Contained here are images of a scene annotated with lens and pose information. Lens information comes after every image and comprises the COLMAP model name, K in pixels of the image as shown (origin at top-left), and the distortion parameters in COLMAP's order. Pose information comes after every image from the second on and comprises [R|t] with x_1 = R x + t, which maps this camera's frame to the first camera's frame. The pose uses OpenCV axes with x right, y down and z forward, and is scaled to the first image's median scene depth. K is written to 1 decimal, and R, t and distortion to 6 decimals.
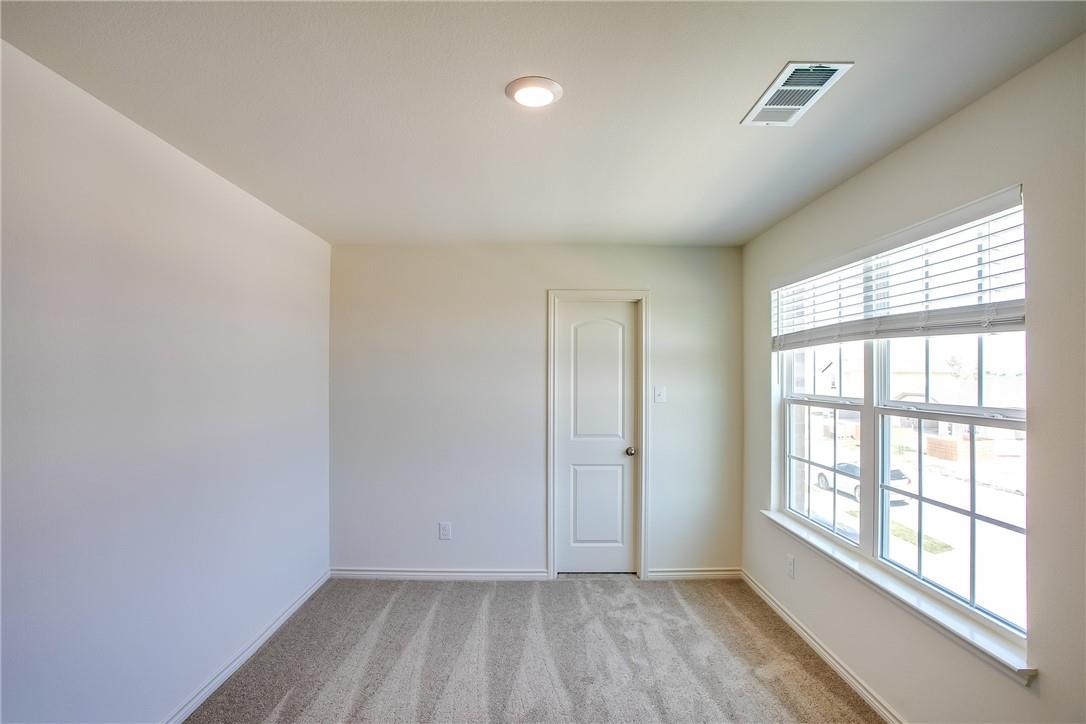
lens RADIAL K [[555.7, 0, 543.6], [0, 555.7, 366.7], [0, 0, 1]] dist [-0.003231, -0.000479]
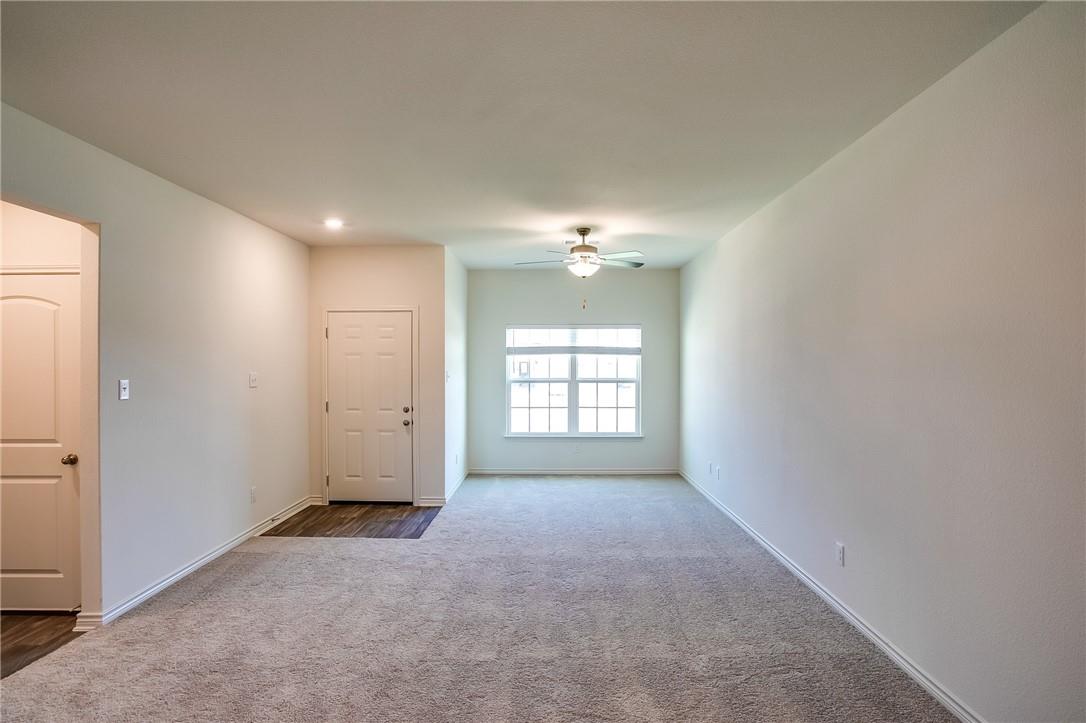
lens RADIAL K [[555.7, 0, 543.6], [0, 555.7, 366.2], [0, 0, 1]] dist [-0.003231, -0.000479]
pose [[0.019823, -0.014206, 0.999703, -2.104158], [-0.034287, 0.999301, 0.014880, -0.028522], [-0.999215, -0.034572, 0.019322, 1.094854]]
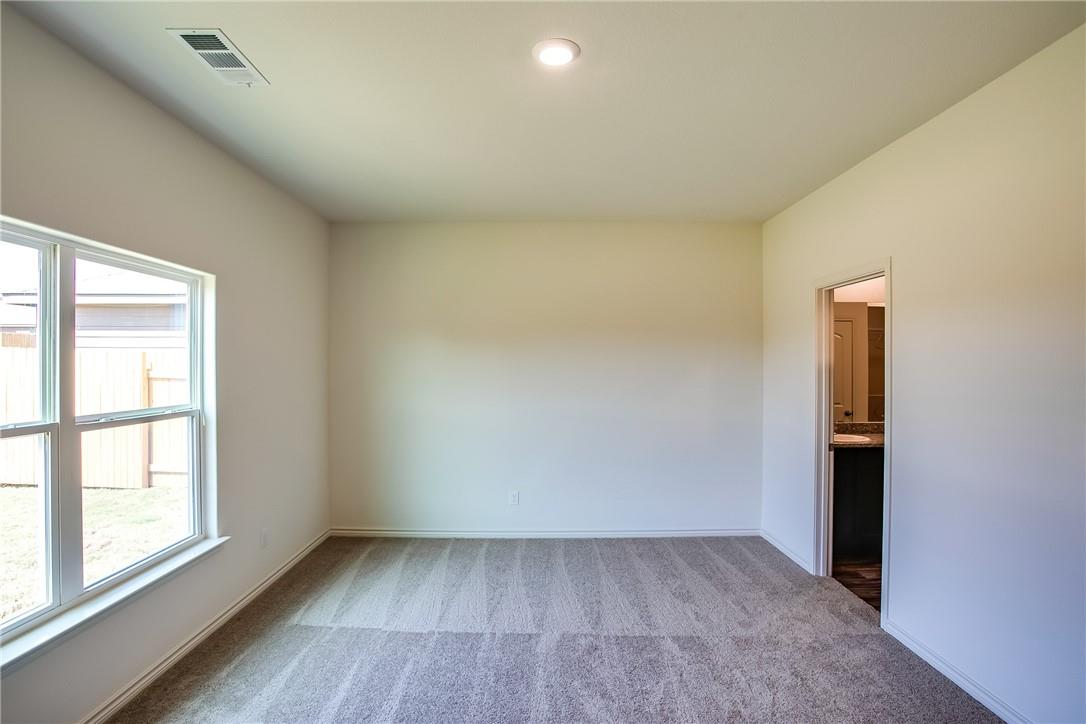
lens RADIAL K [[555.7, 0, 543.6], [0, 555.7, 366.7], [0, 0, 1]] dist [-0.003231, -0.000479]
pose [[-0.999933, -0.008830, -0.007444, -0.112983], [-0.008607, 0.999530, -0.029438, 0.007839], [0.007701, -0.029372, -0.999539, 1.797948]]
